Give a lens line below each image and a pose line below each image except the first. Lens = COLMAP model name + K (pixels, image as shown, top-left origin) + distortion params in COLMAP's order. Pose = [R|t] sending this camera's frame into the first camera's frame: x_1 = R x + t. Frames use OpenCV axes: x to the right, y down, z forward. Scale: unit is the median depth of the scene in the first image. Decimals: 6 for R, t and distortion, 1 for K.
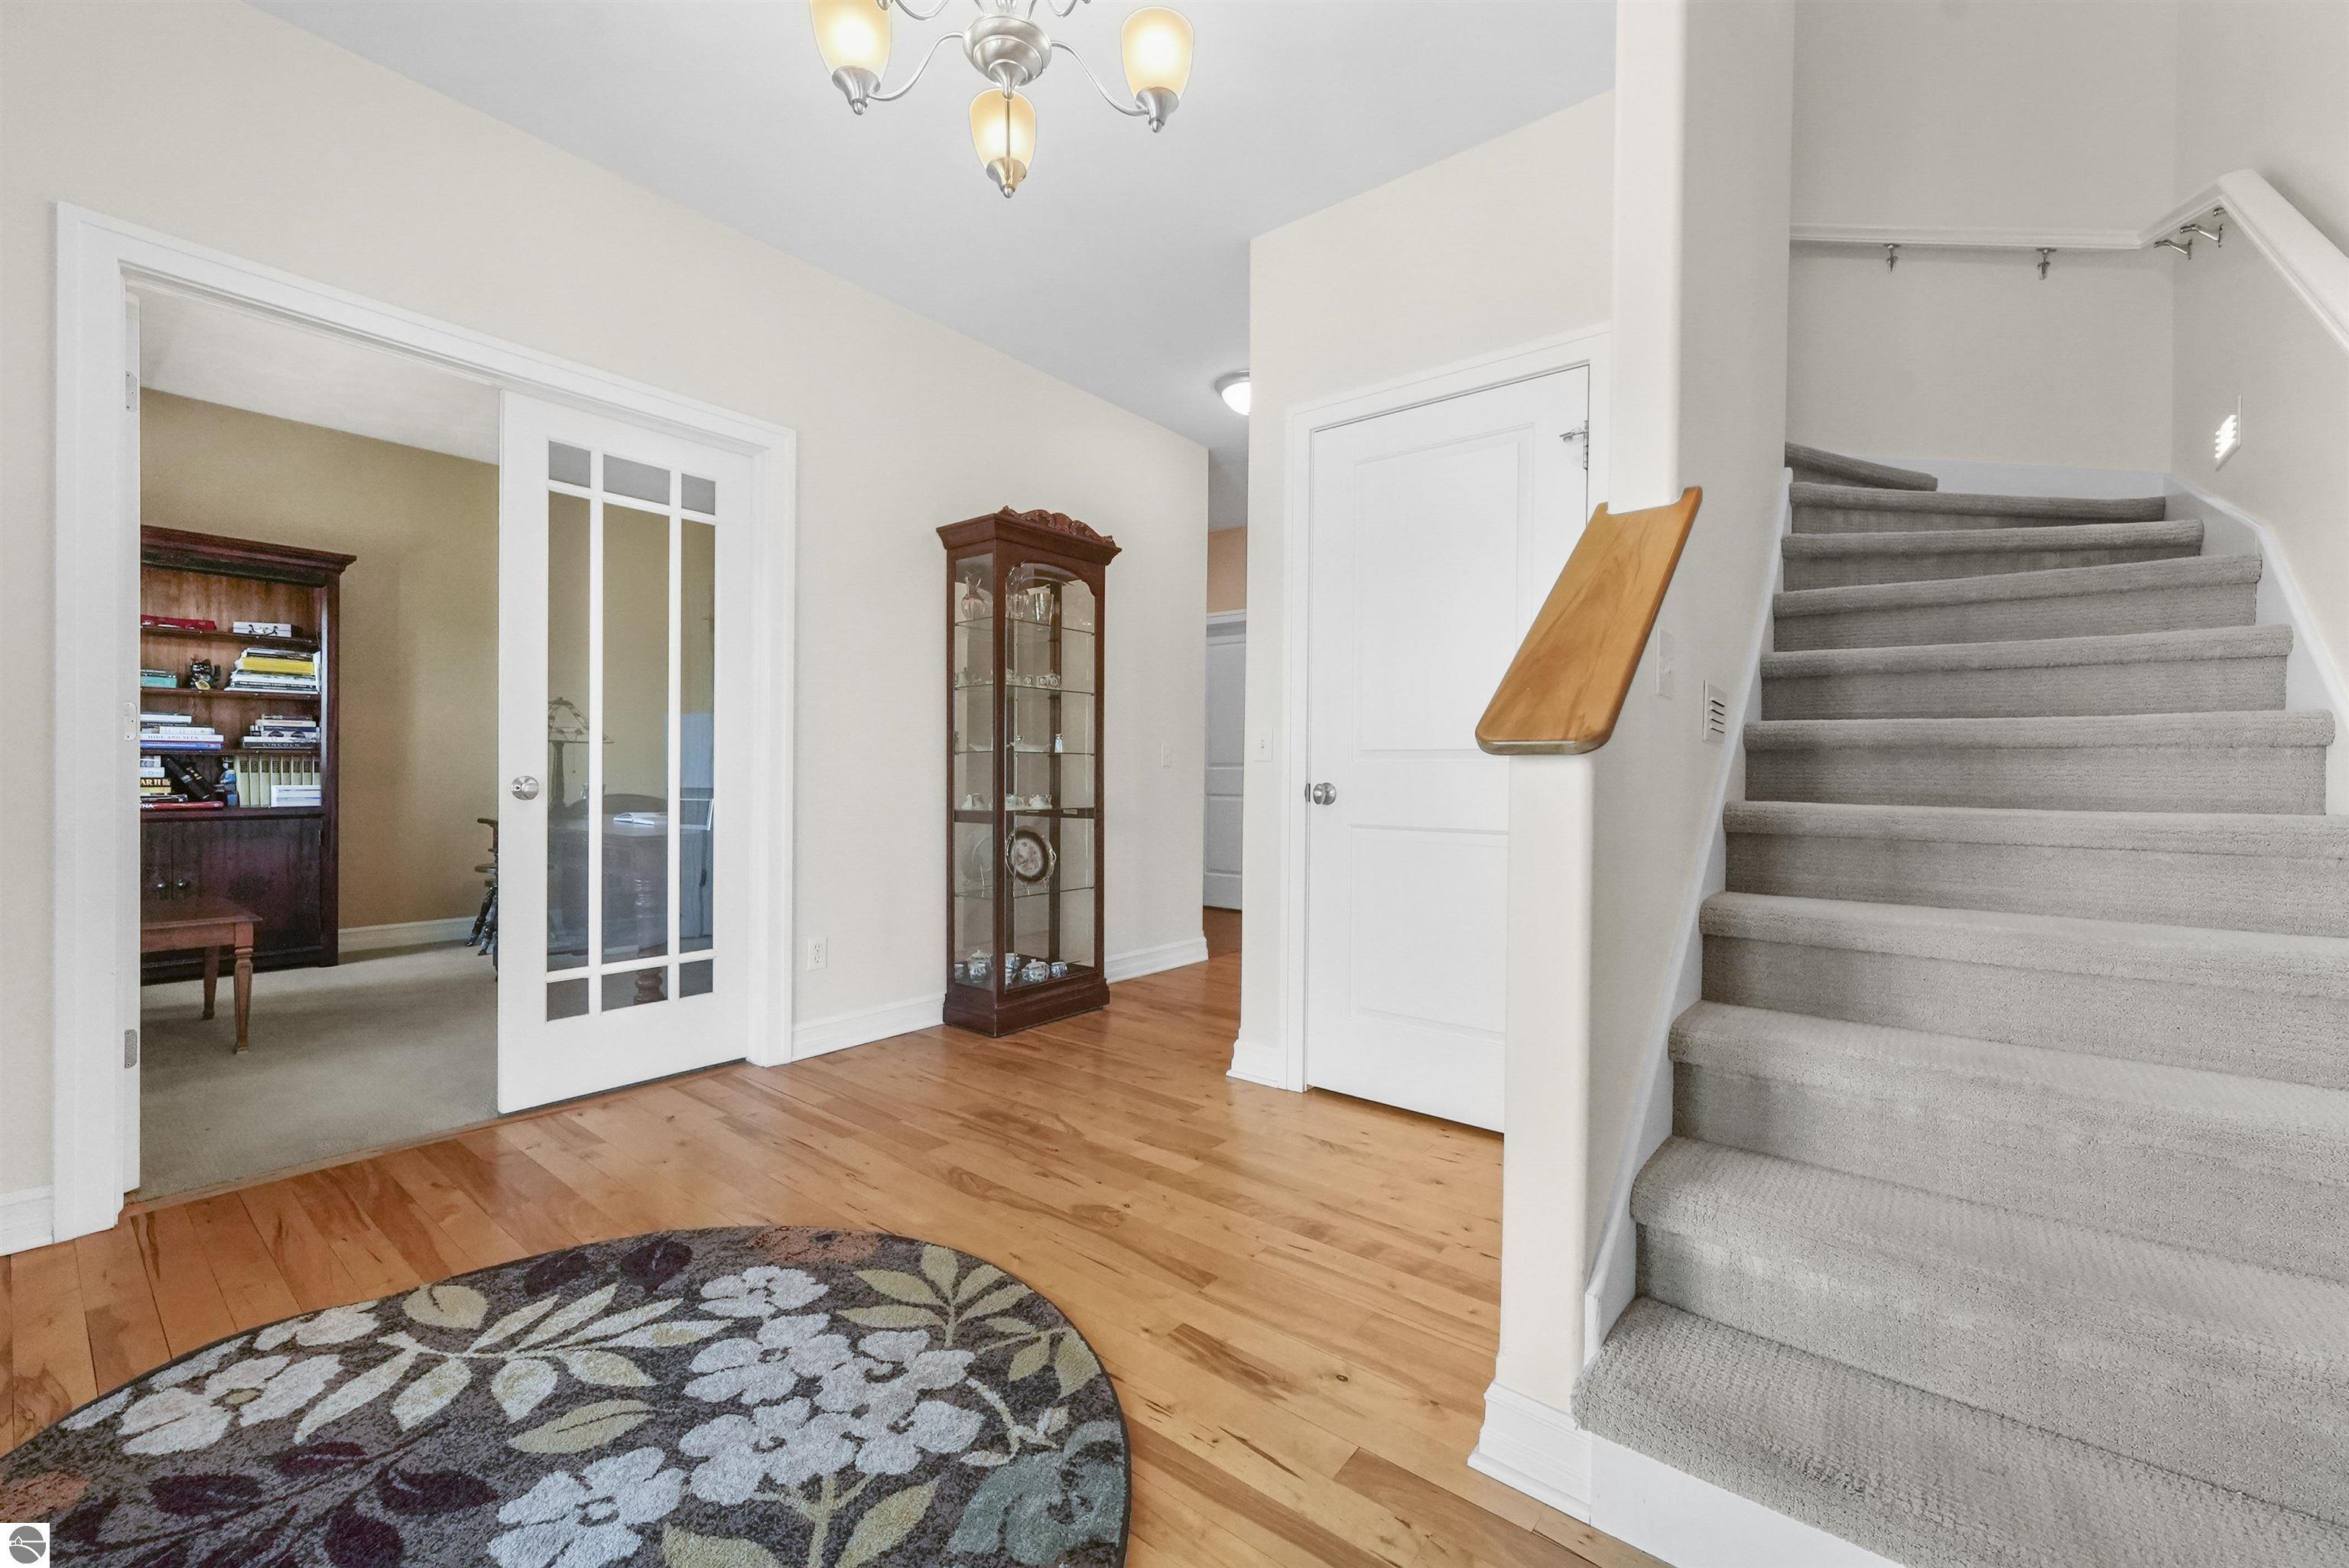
lens RADIAL K [[938.4, 0, 1182.3], [0, 938.4, 769.0], [0, 0, 1]] dist [-0.002944, 0.000460]
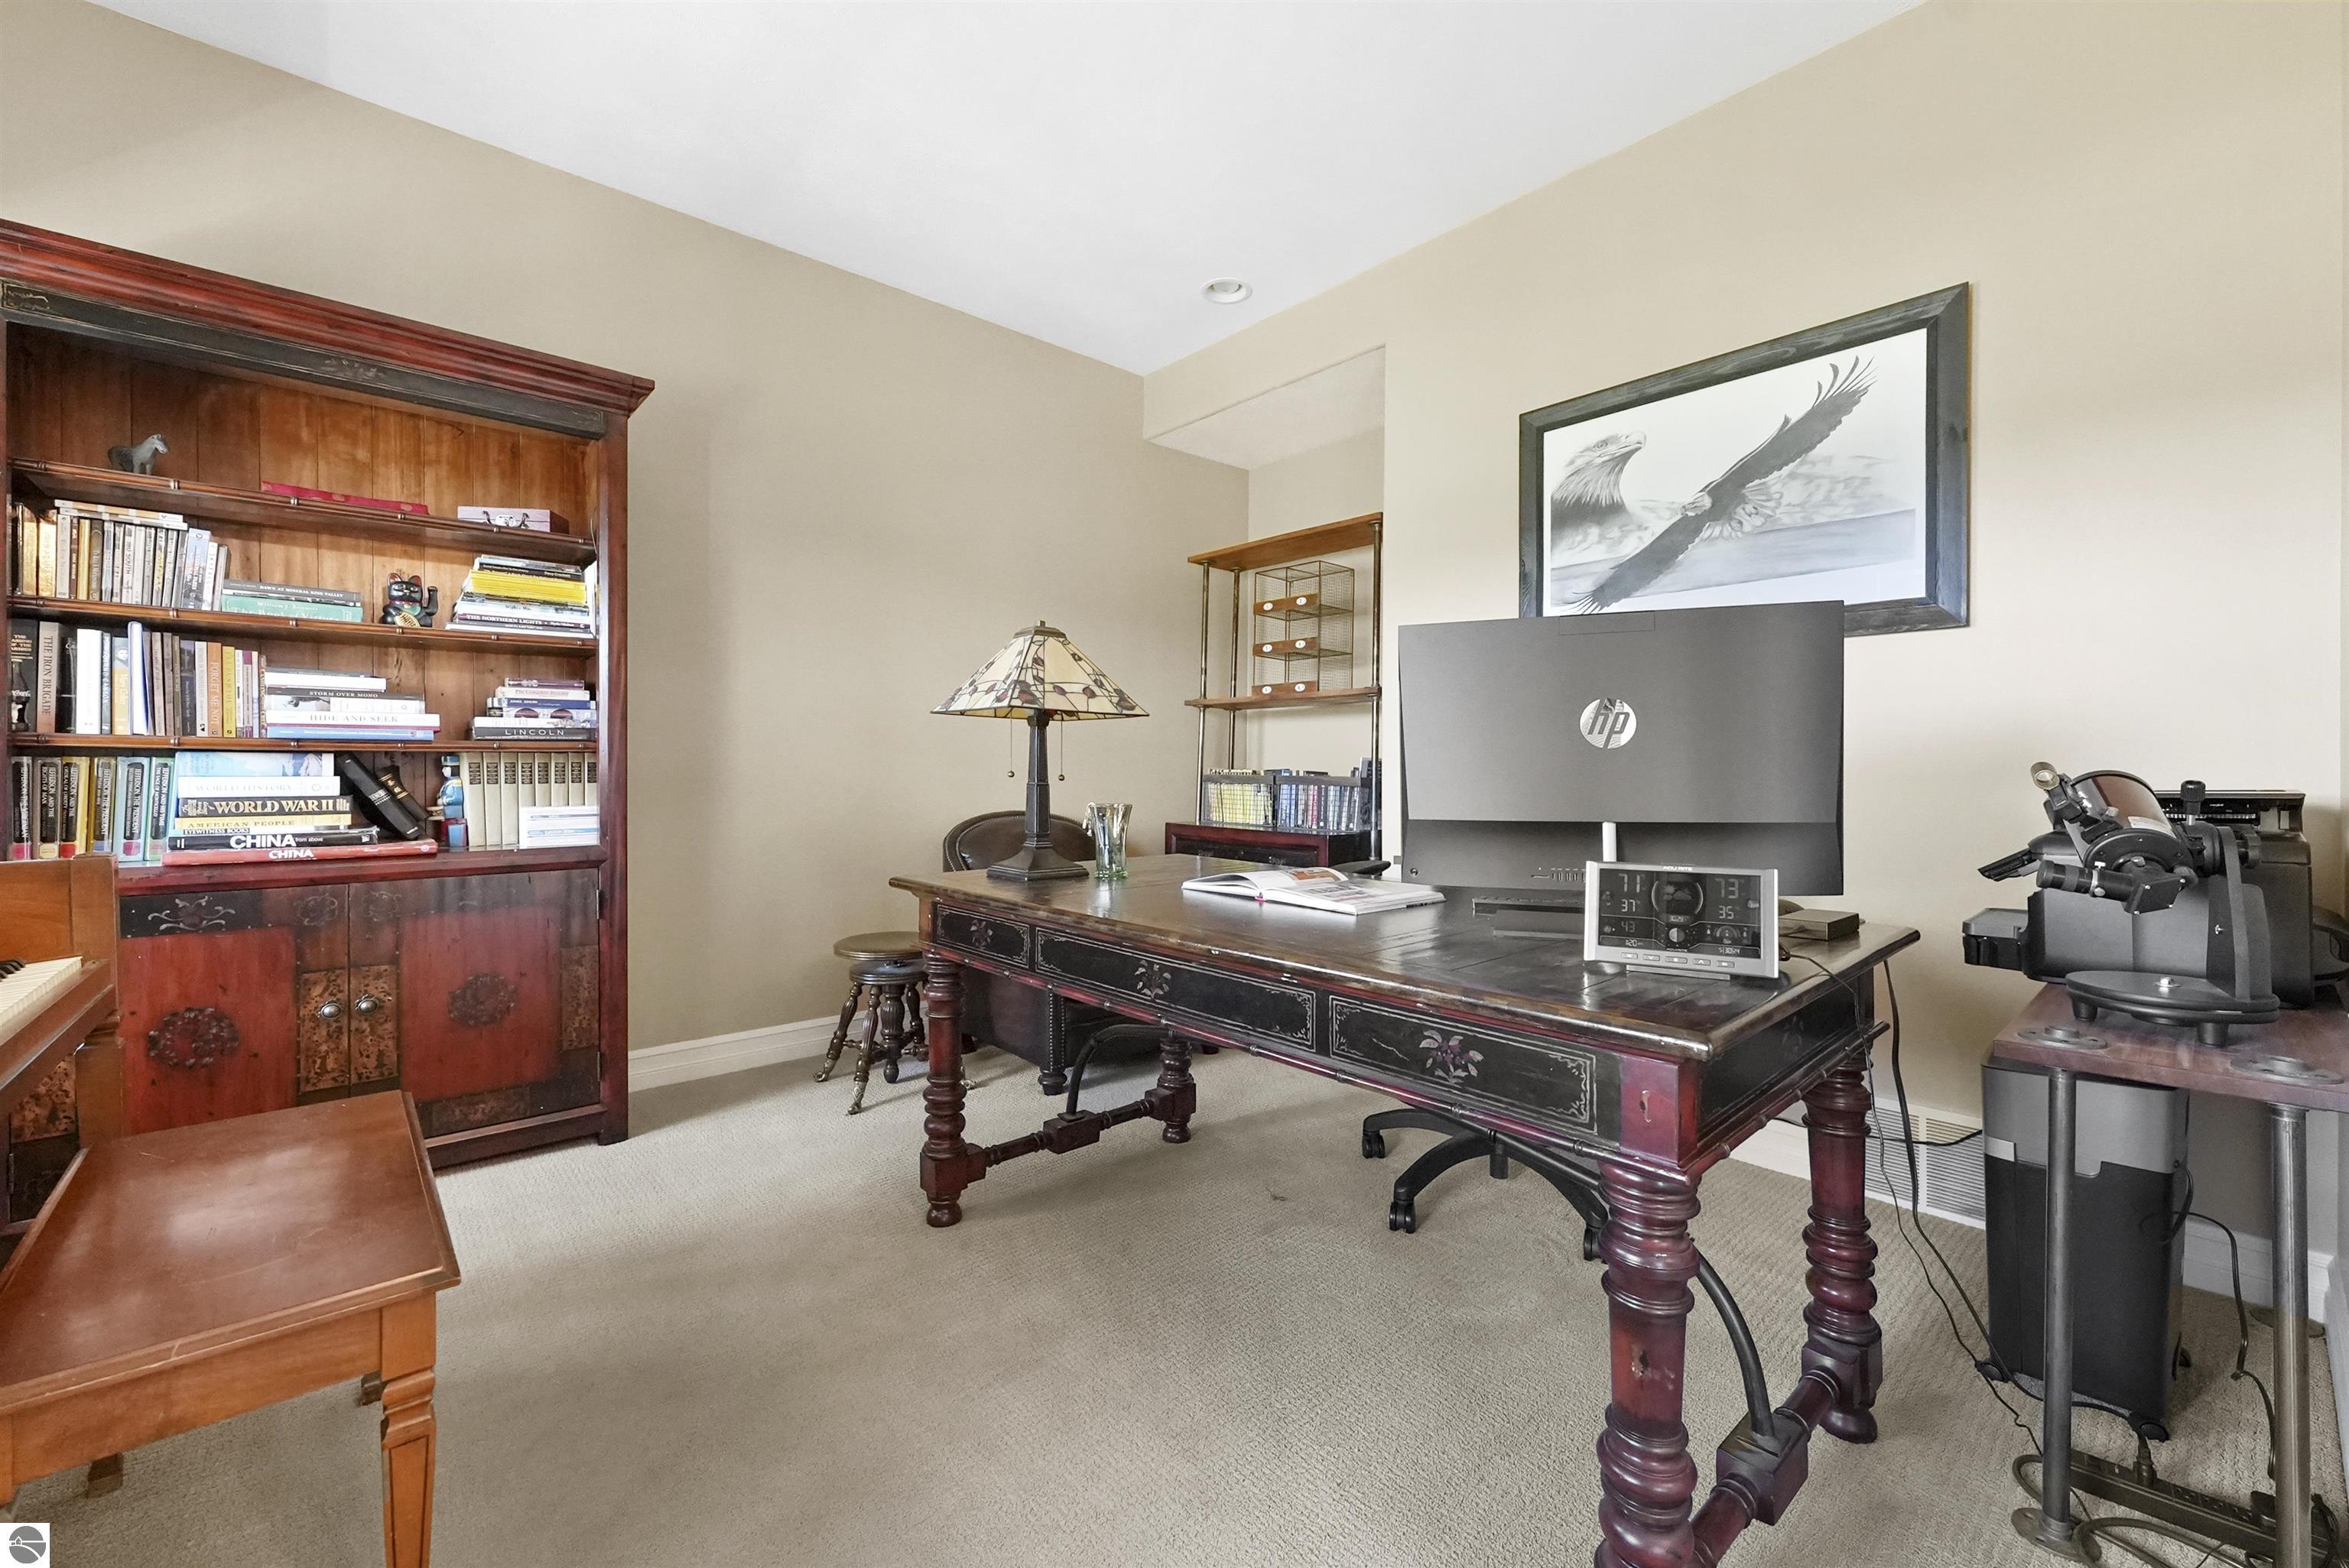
lens RADIAL K [[938.4, 0, 1168.8], [0, 938.4, 760.6], [0, 0, 1]] dist [-0.002944, 0.000460]
pose [[0.982467, -0.011815, -0.186059, -0.506274], [0.010436, 0.999910, -0.008388, -0.001231], [0.186142, 0.006299, 0.982503, 0.540716]]
